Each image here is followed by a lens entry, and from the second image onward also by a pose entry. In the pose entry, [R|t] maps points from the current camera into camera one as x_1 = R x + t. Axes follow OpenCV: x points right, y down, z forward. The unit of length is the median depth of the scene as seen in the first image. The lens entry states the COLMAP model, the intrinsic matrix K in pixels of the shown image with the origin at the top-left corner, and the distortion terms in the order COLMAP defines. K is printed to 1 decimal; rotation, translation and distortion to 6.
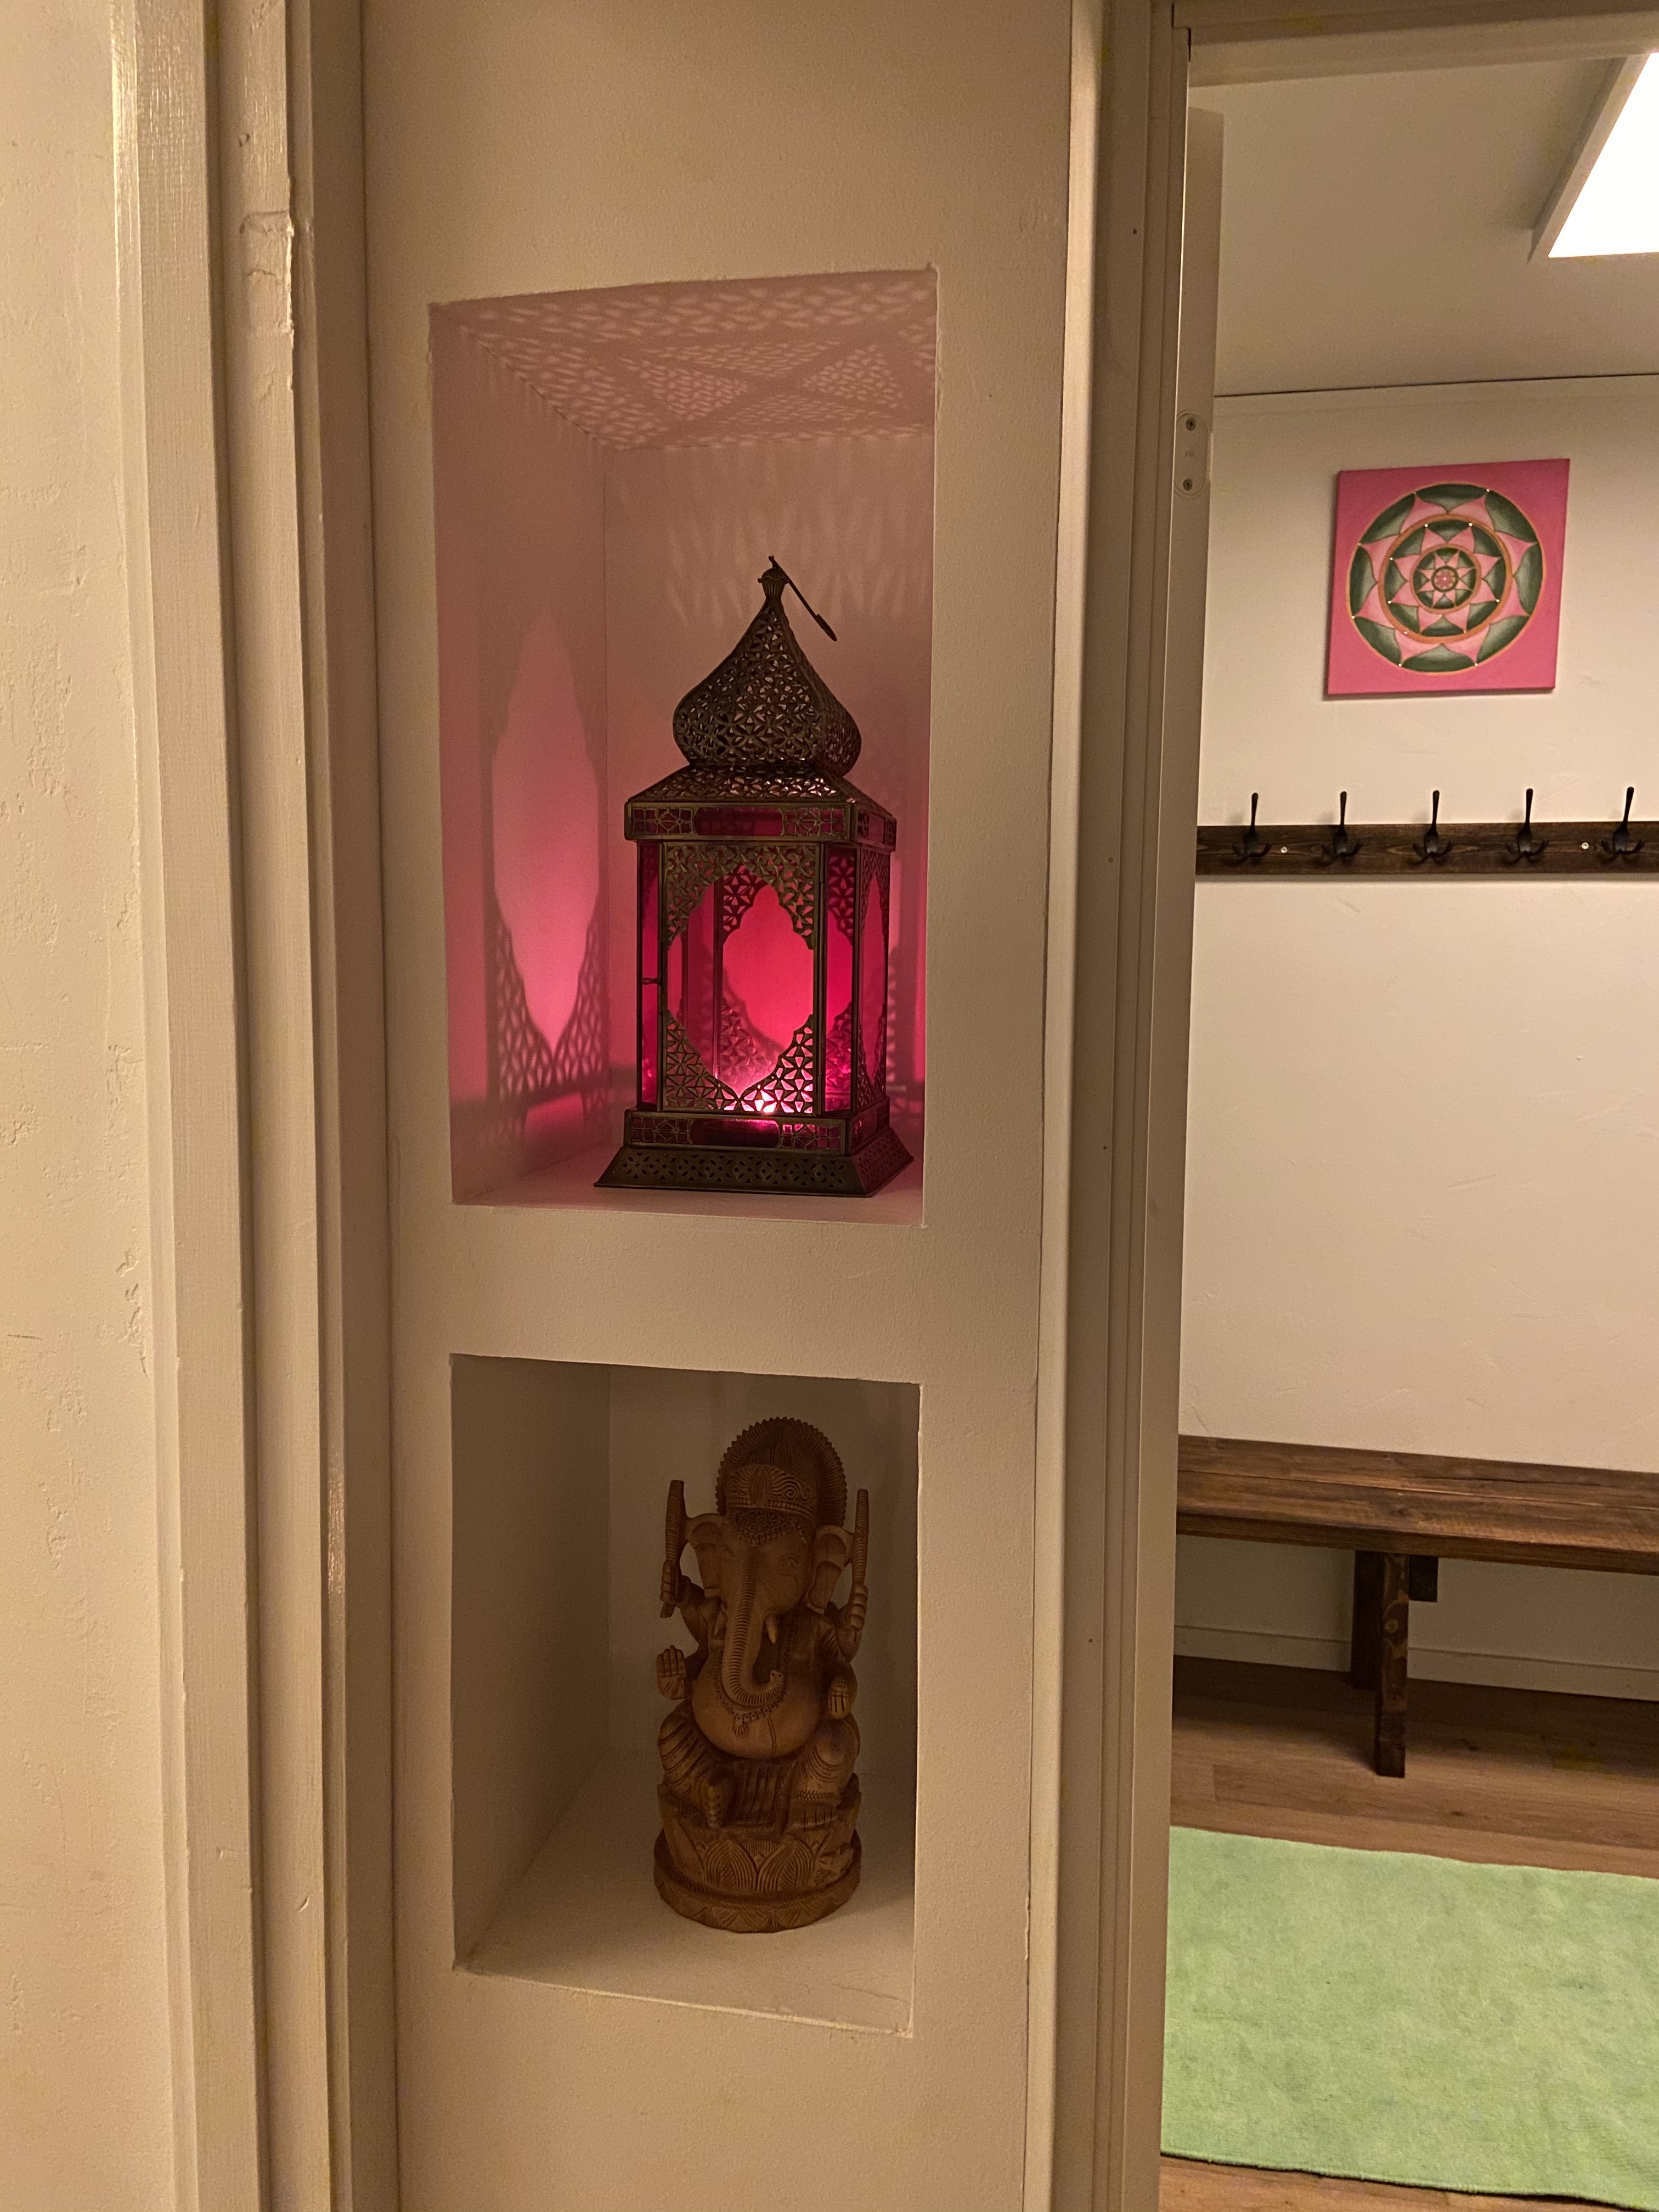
lens RADIAL K [[1666.8, 0, 844.6], [0, 1666.8, 1104.1], [0, 0, 1]] dist [0.103284, -0.112670]
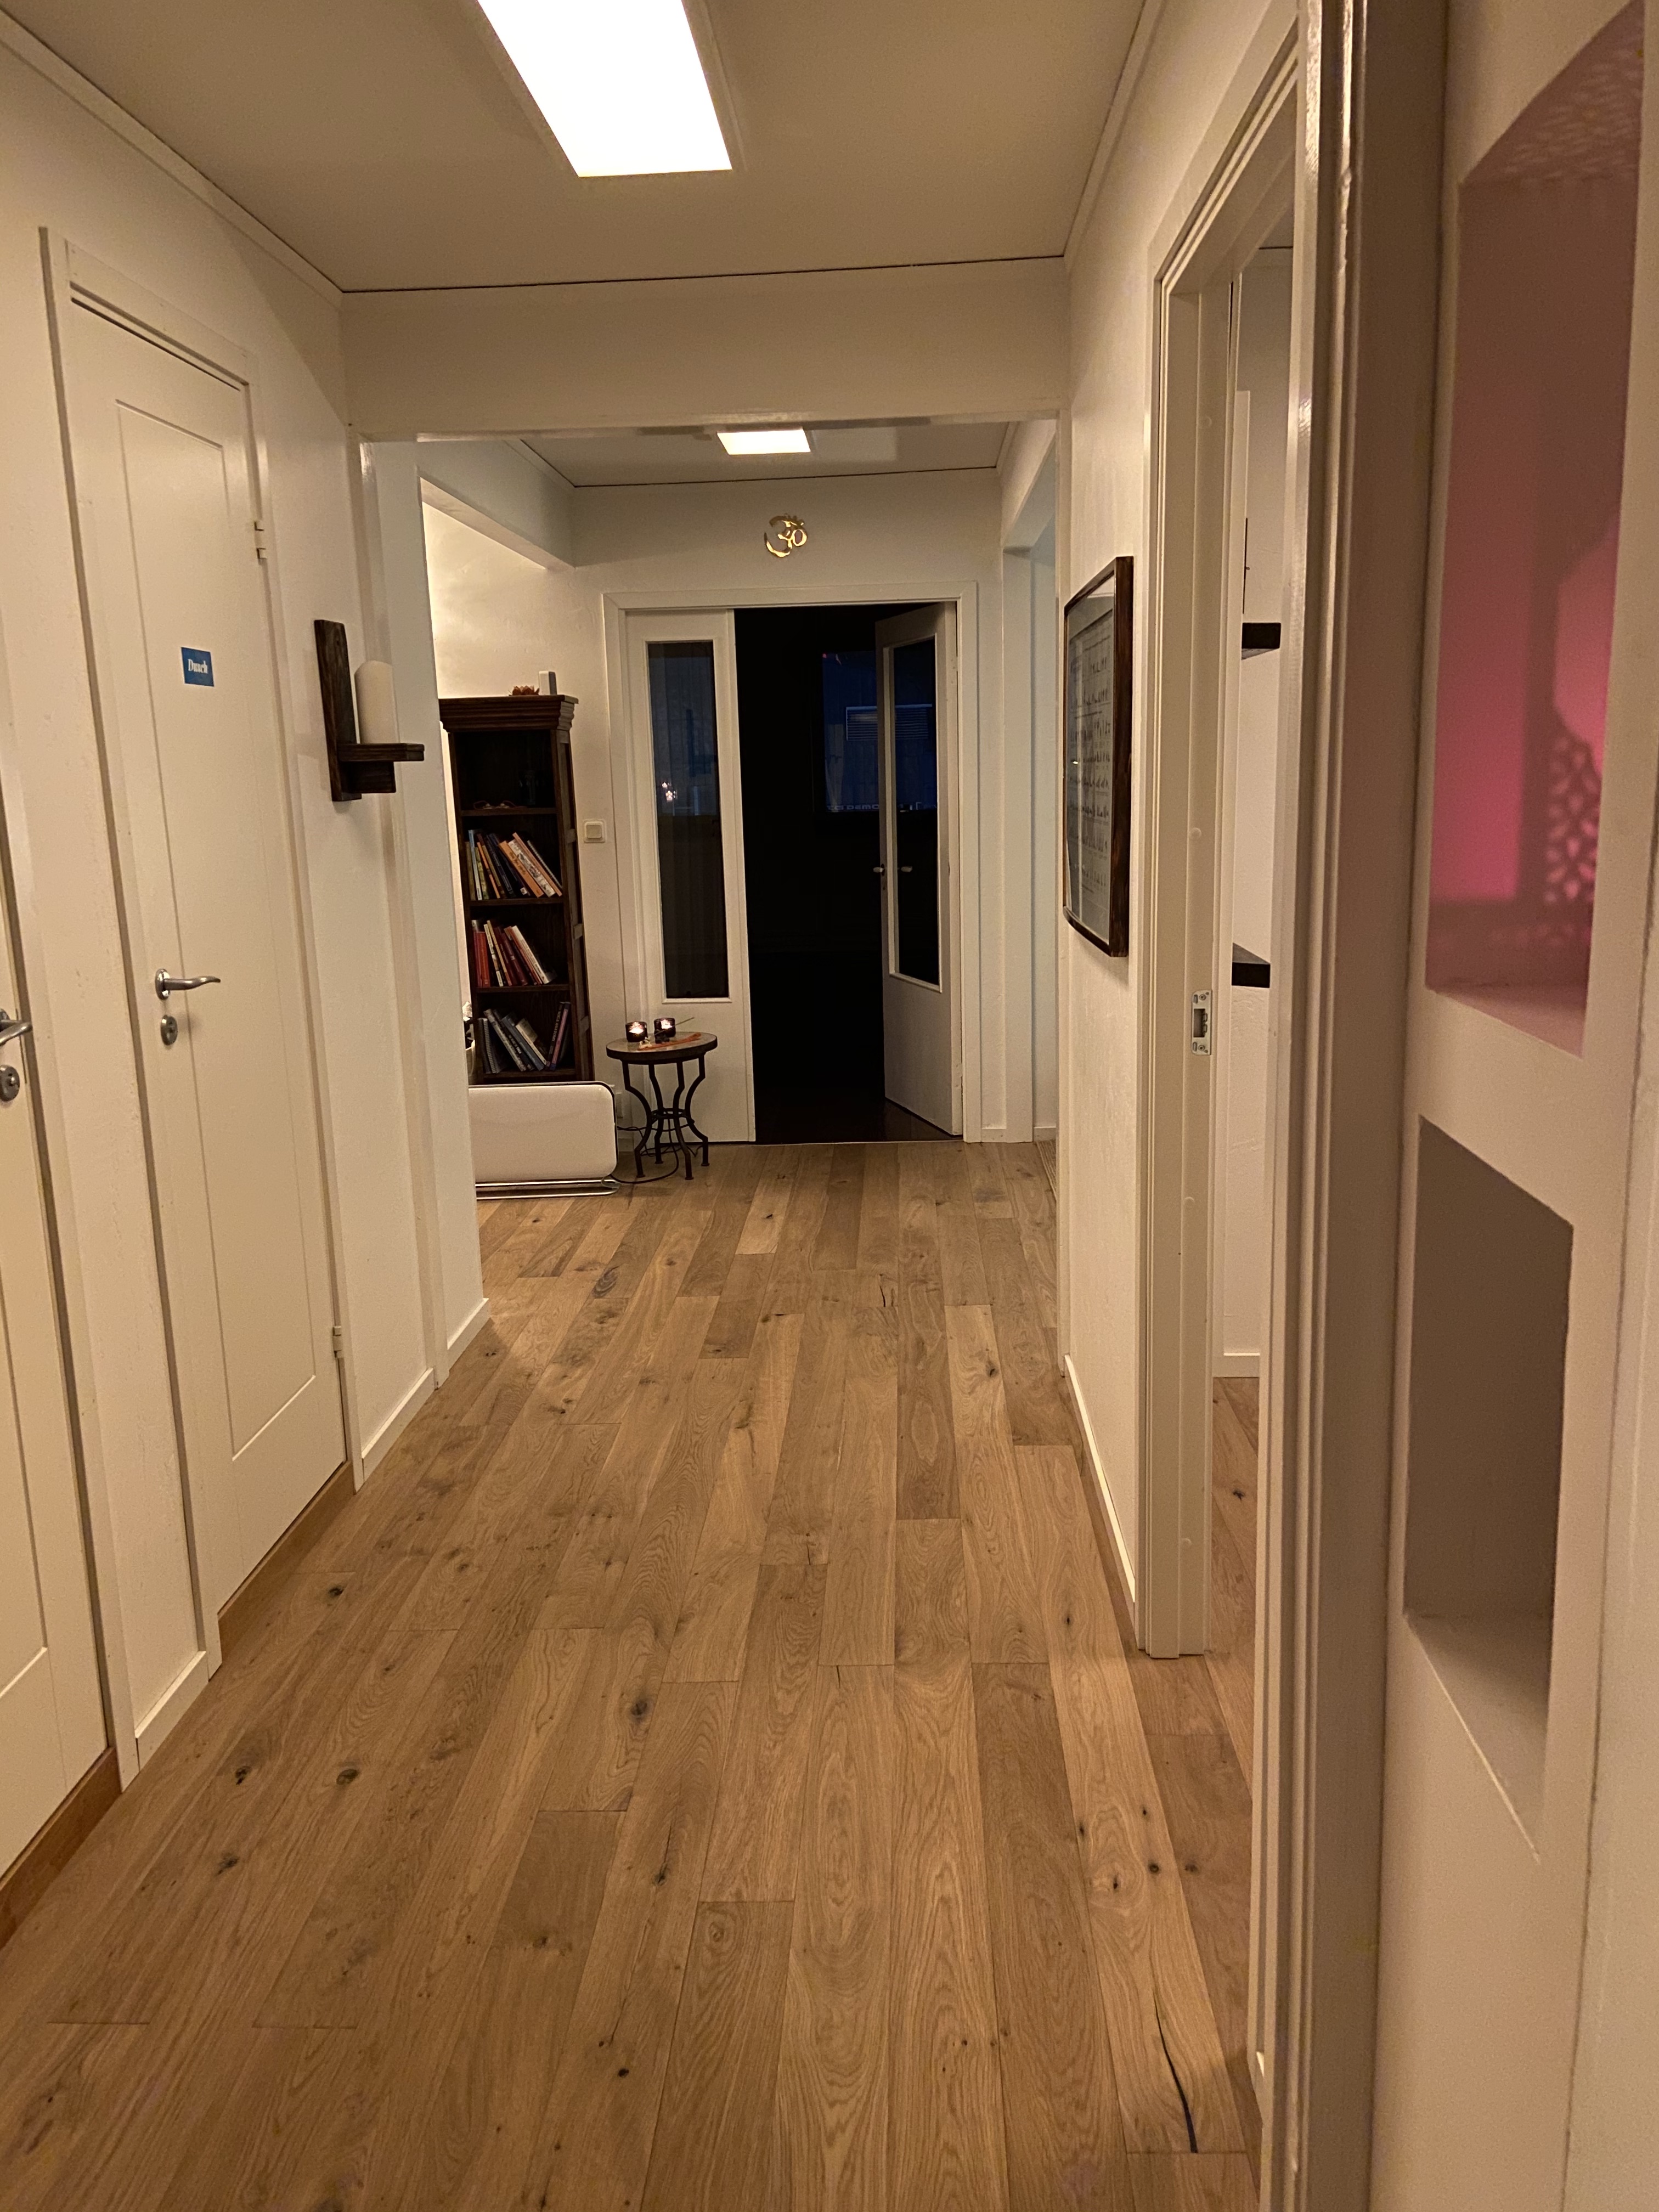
lens RADIAL K [[1666.8, 0, 837.2], [0, 1666.8, 1101.5], [0, 0, 1]] dist [0.103284, -0.112670]
pose [[0.145034, 0.181536, -0.972630, 0.801401], [-0.066384, 0.982595, 0.173497, -0.036202], [0.987197, 0.039404, 0.154560, 0.384785]]
